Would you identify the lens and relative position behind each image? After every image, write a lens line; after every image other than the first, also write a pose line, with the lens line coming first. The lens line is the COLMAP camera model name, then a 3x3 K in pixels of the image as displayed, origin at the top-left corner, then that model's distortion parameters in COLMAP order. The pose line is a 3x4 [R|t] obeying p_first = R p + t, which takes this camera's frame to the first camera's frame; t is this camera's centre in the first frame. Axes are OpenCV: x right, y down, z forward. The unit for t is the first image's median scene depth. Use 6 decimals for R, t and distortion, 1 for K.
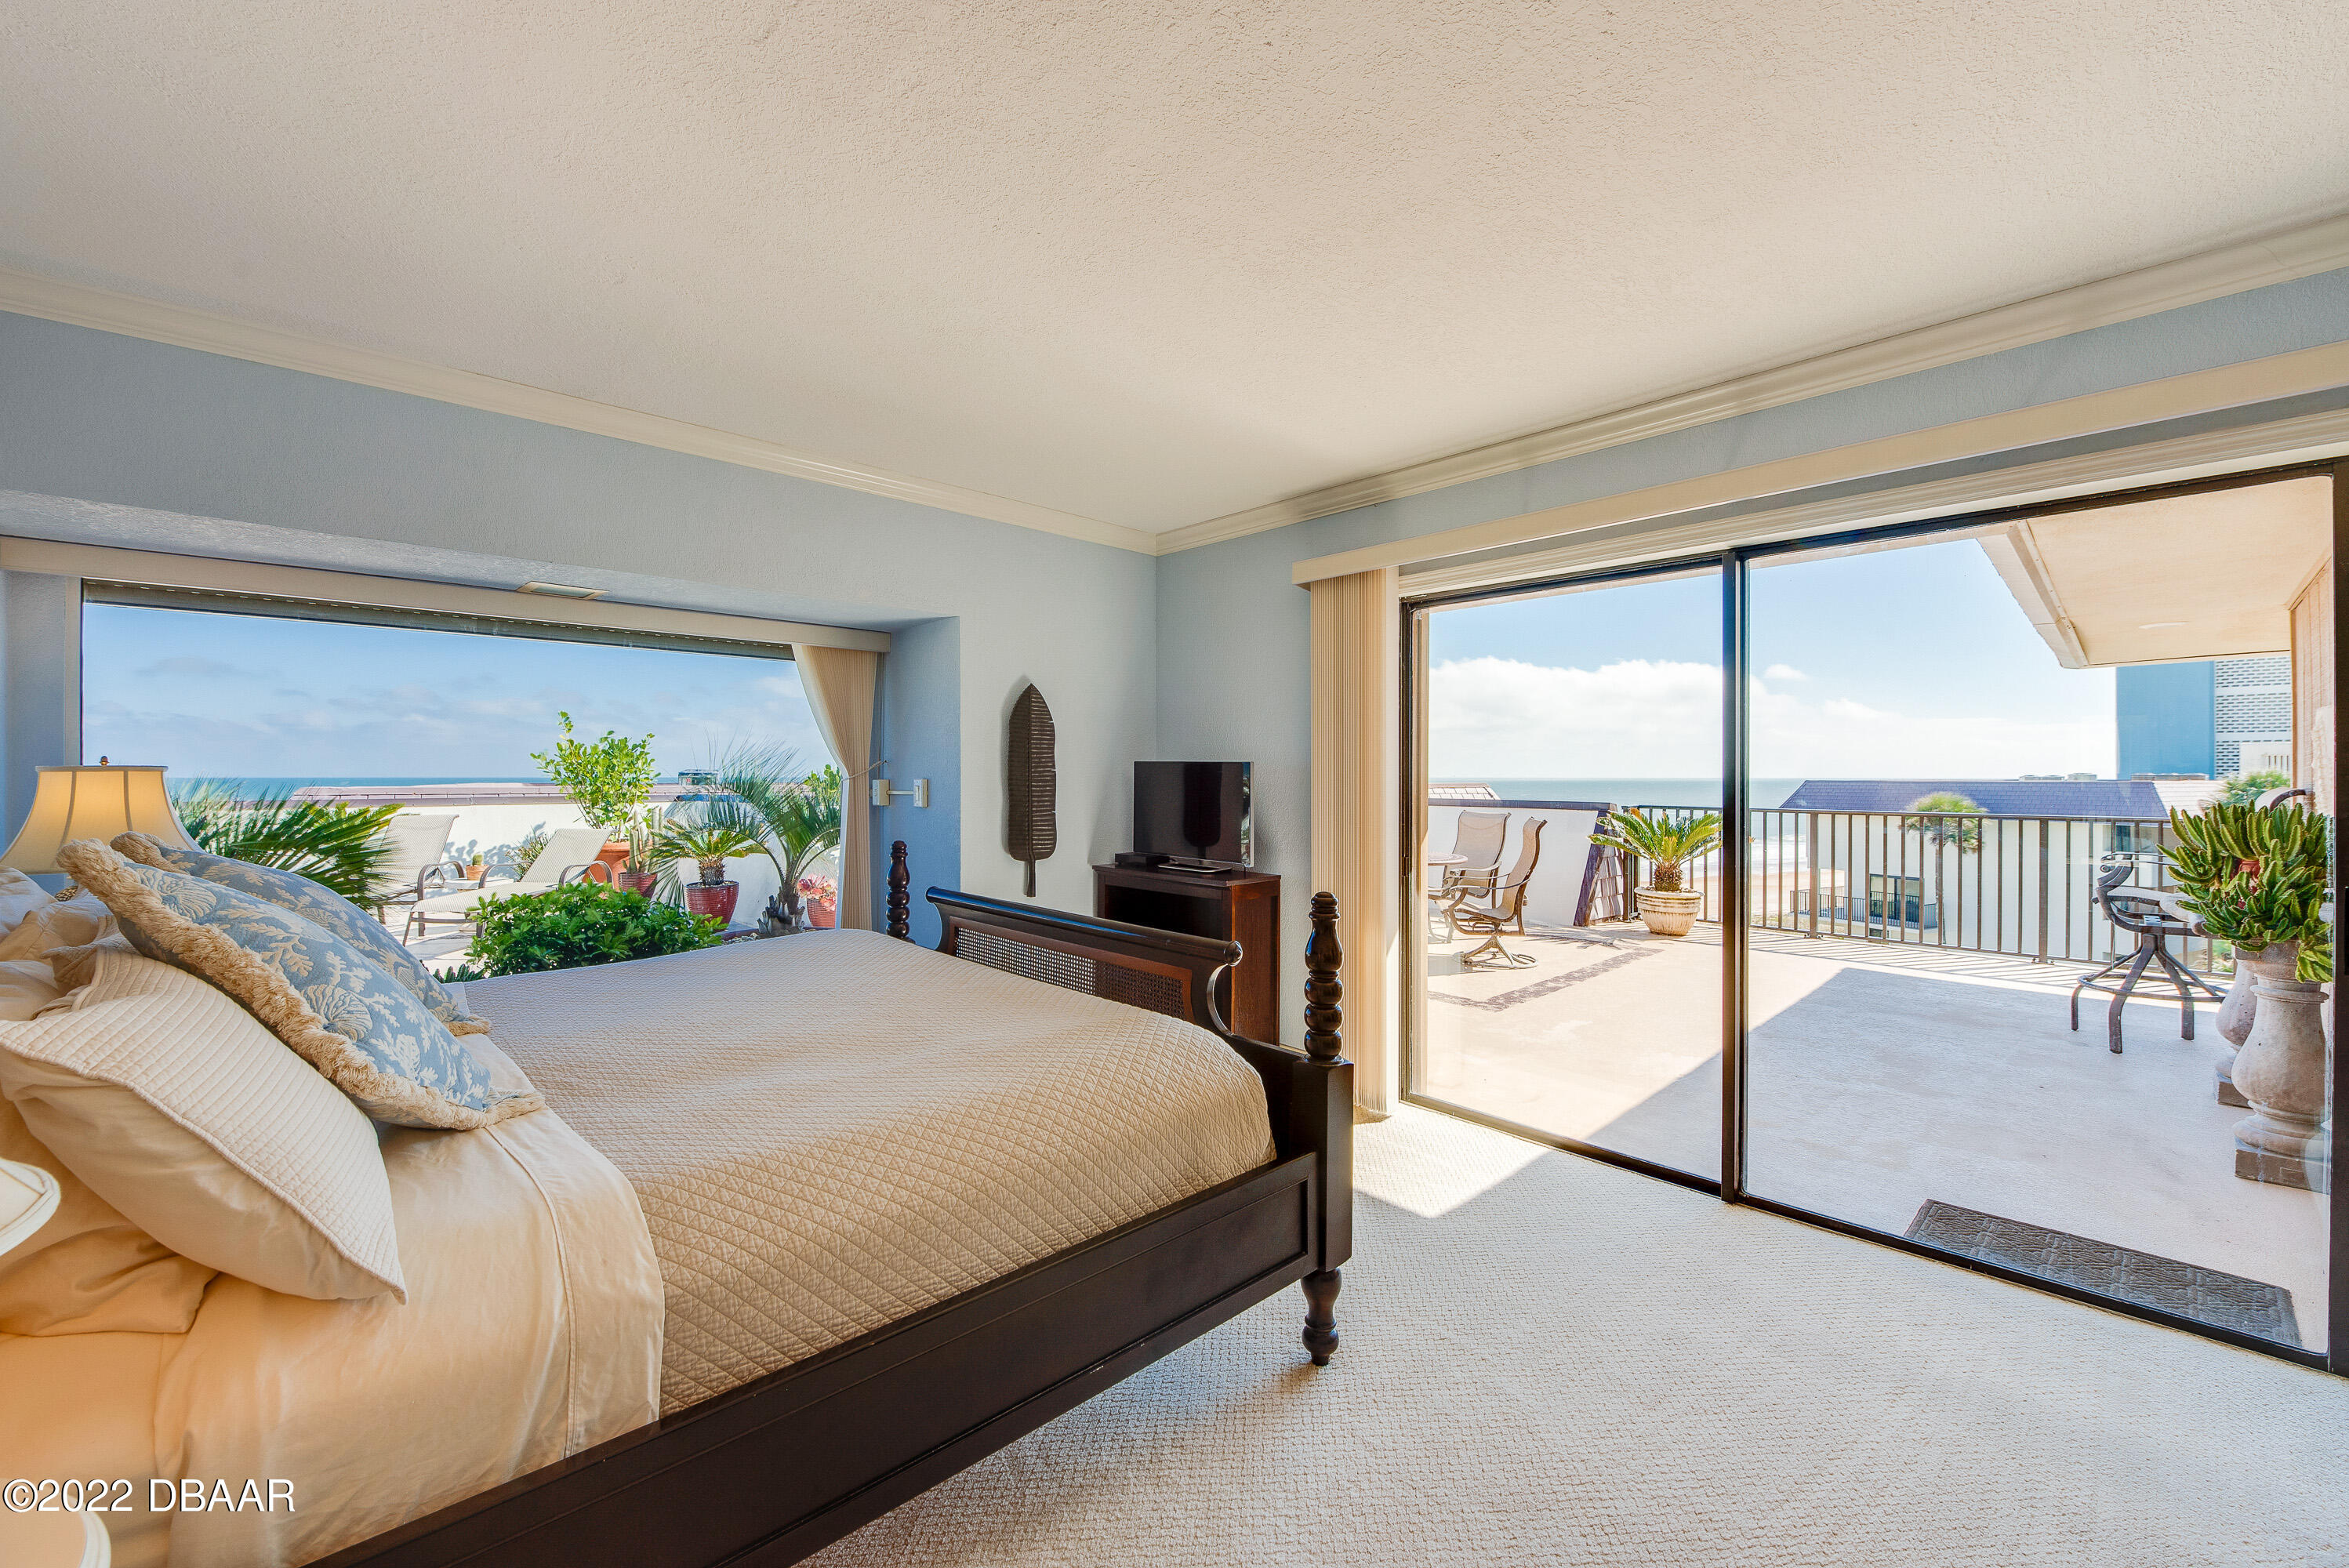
lens RADIAL K [[927.2, 0, 1156.8], [0, 927.2, 777.2], [0, 0, 1]] dist [-0.008870, -0.002703]
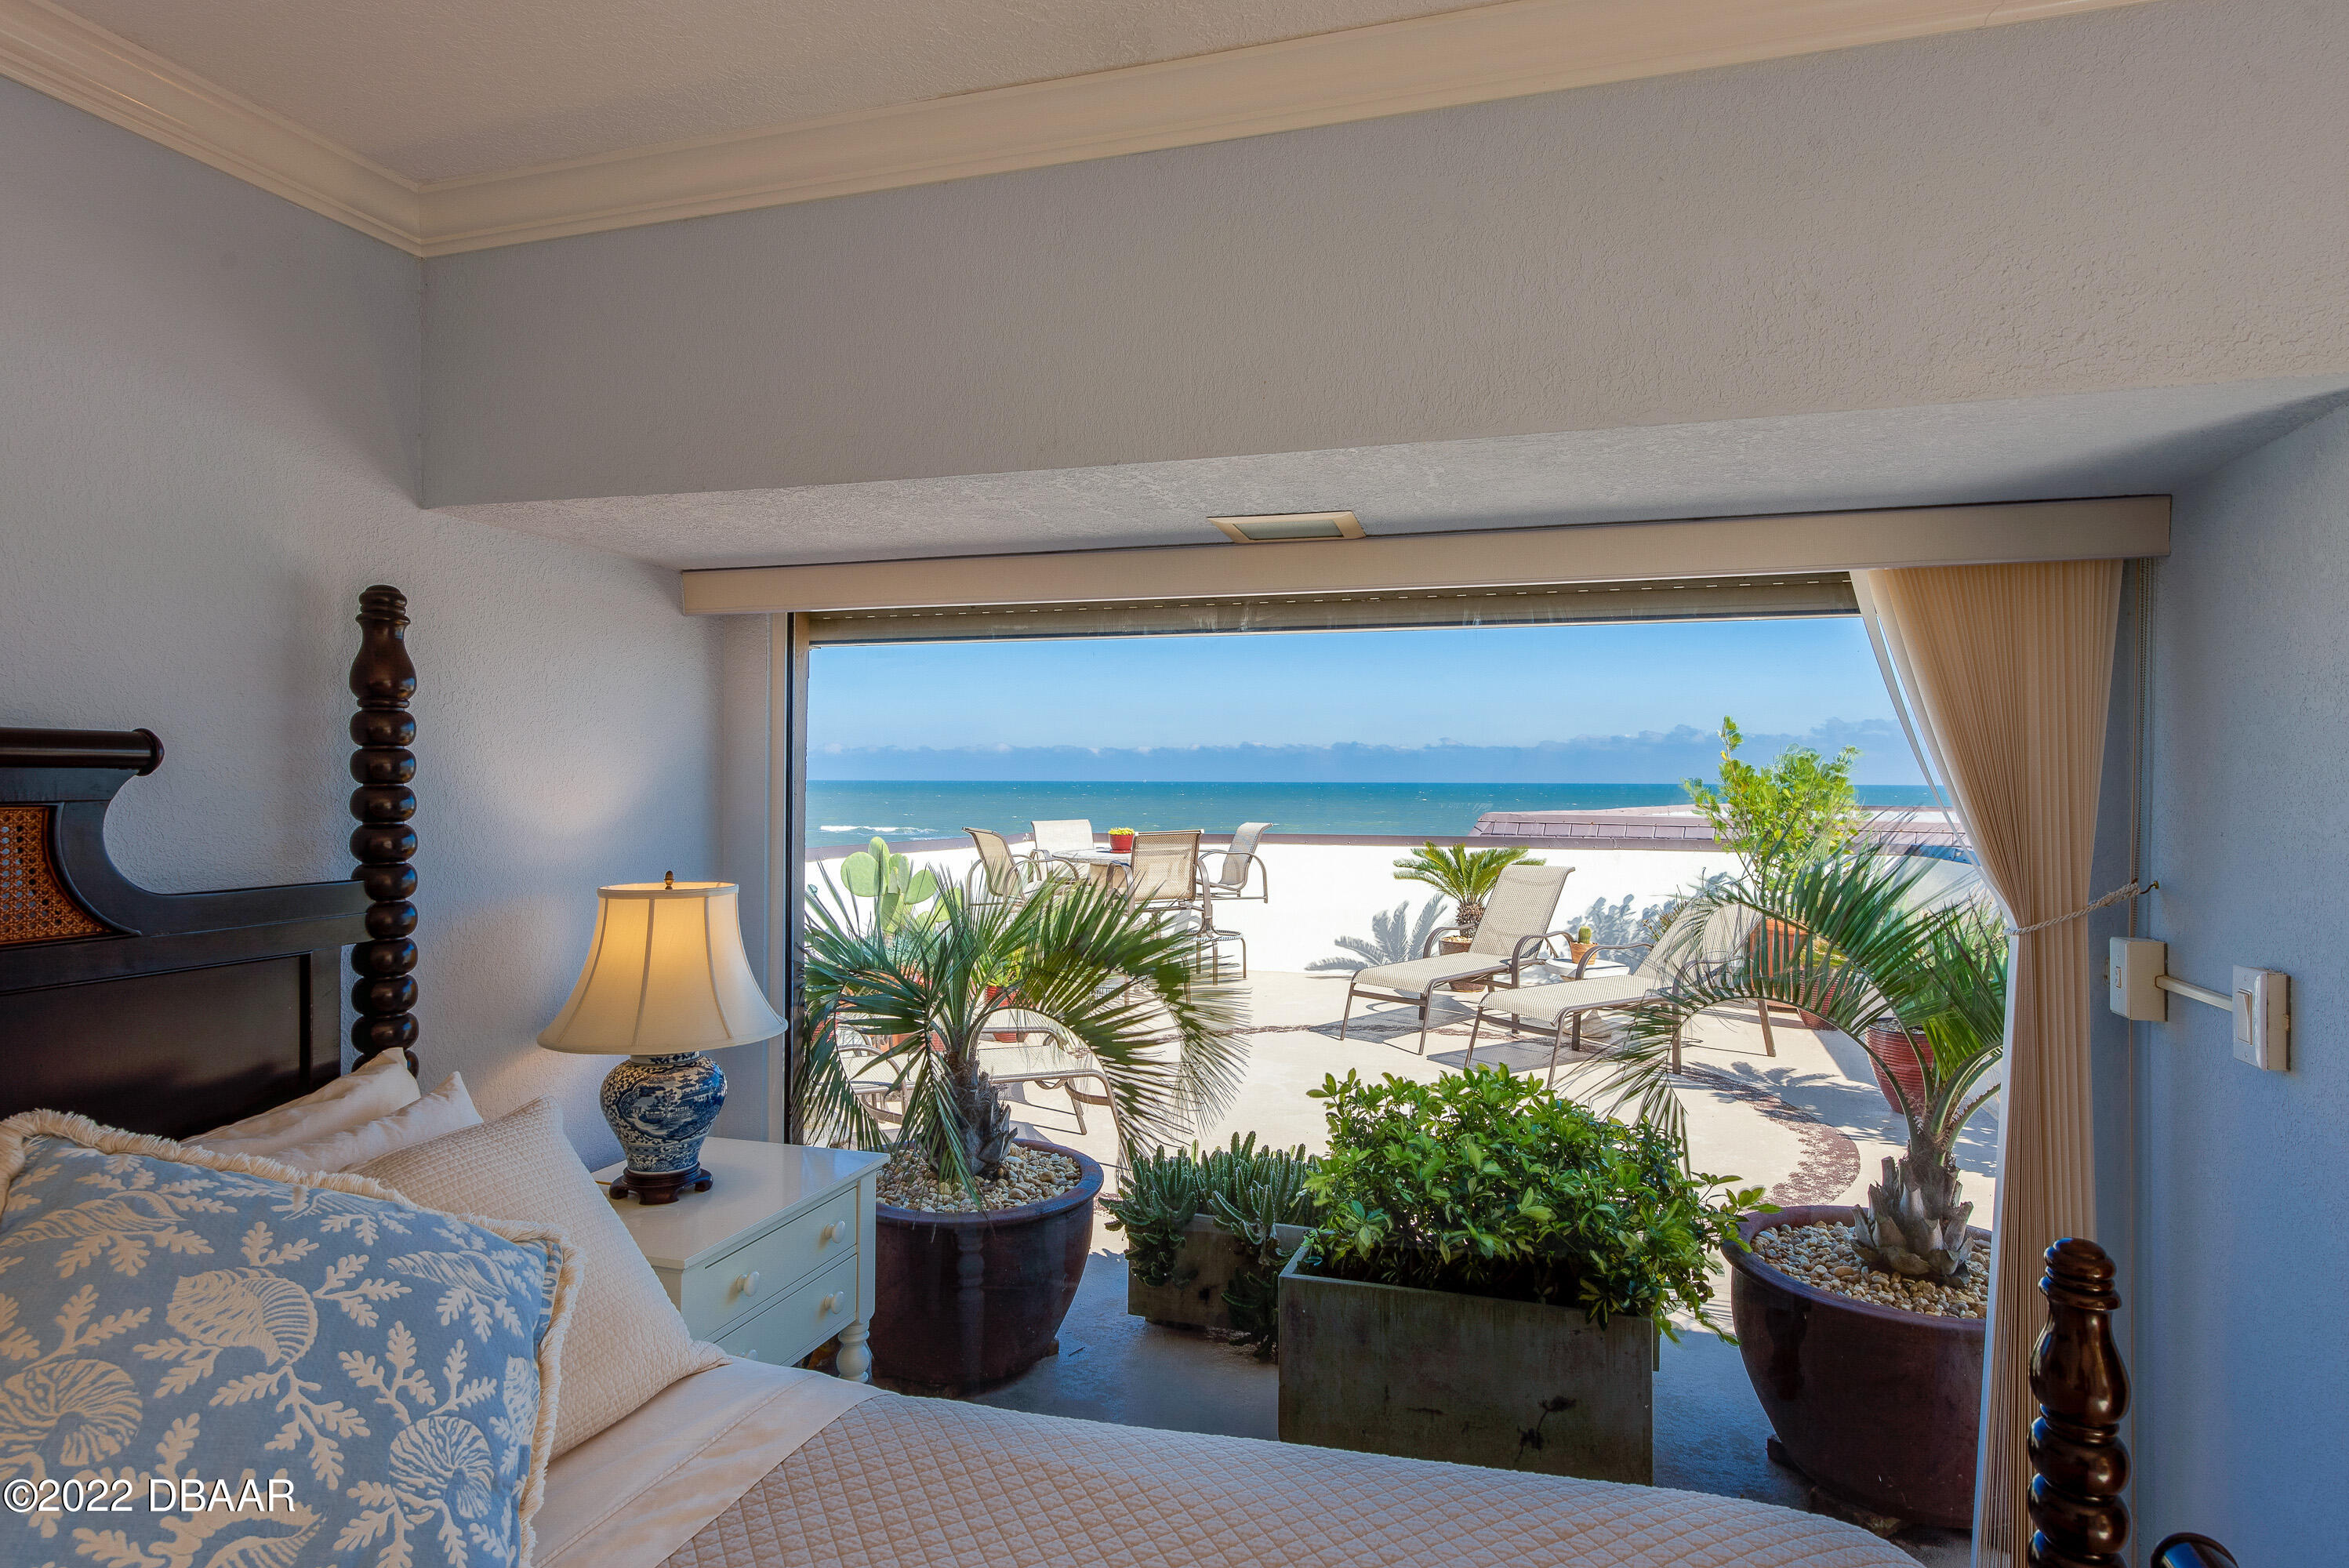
lens RADIAL K [[1302.1, 0, 1160.2], [0, 1302.1, 775.6], [0, 0, 1]] dist [0.001760, 0.000739]
pose [[0.480986, 0.001219, -0.876728, -0.079841], [-0.007570, 0.999968, -0.002763, -0.074213], [0.876696, 0.007966, 0.480979, 0.662077]]
